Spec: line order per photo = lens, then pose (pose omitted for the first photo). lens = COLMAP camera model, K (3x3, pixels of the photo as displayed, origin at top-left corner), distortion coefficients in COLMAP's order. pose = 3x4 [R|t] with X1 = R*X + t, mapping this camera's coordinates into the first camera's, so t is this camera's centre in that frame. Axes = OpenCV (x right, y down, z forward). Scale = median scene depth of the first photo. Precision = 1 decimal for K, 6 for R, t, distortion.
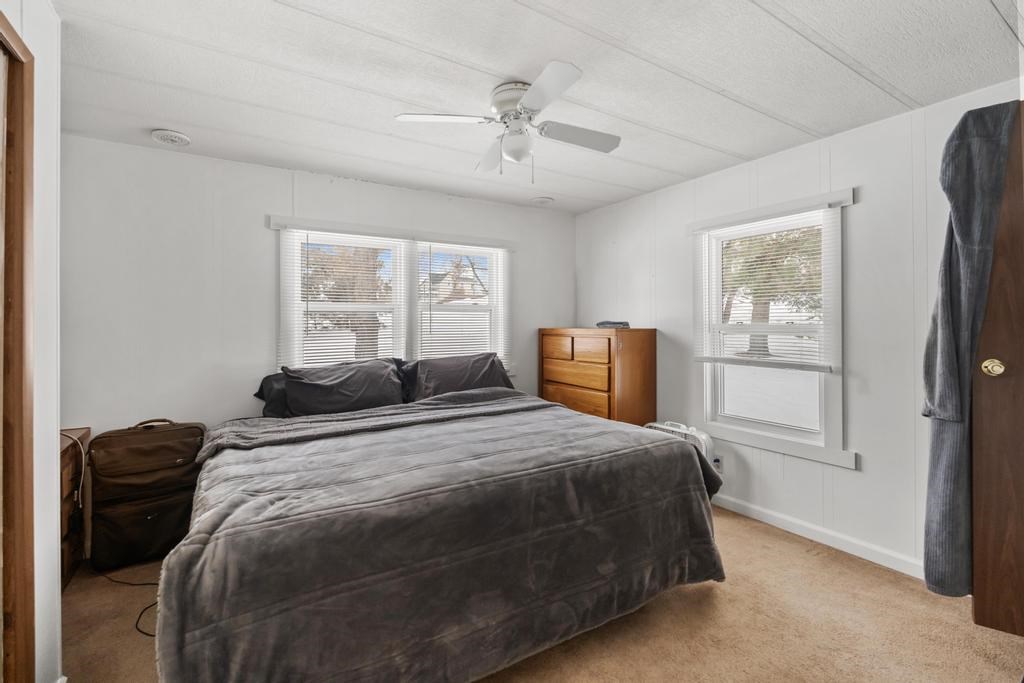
lens RADIAL K [[462.6, 0, 508.8], [0, 462.6, 325.0], [0, 0, 1]] dist [0.000003, 0.000013]
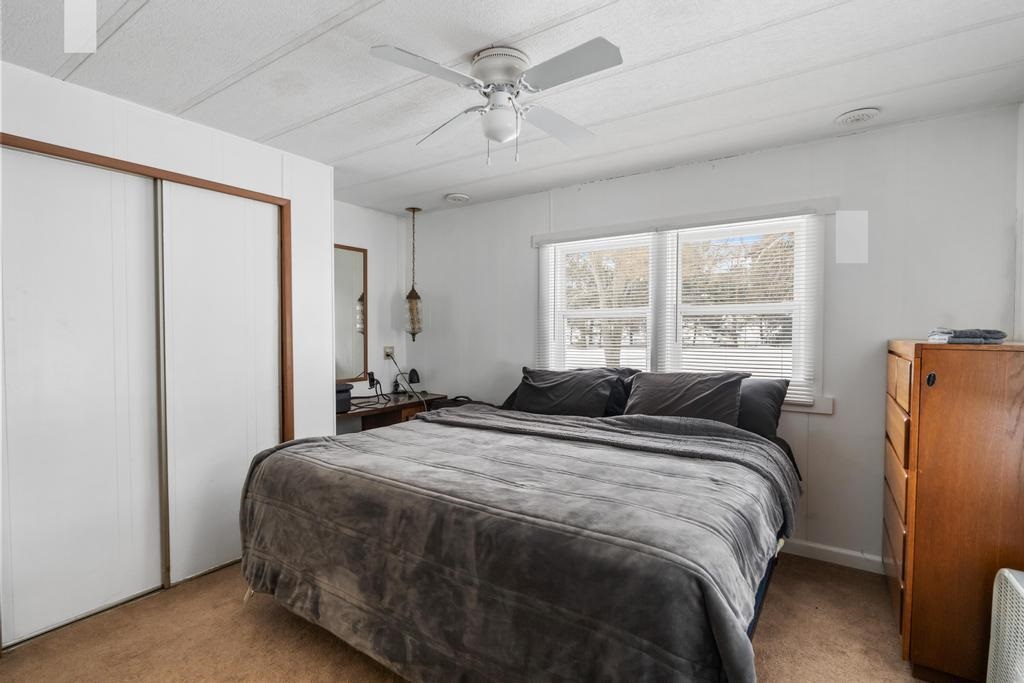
lens RADIAL K [[500.8, 0, 511.0], [0, 500.8, 341.3], [0, 0, 1]] dist [-0.000150, 0.000402]
pose [[0.378542, 0.027671, -0.925170, 0.630320], [-0.001659, 0.999572, 0.029218, -0.010447], [0.925583, -0.009525, 0.378426, 0.472774]]
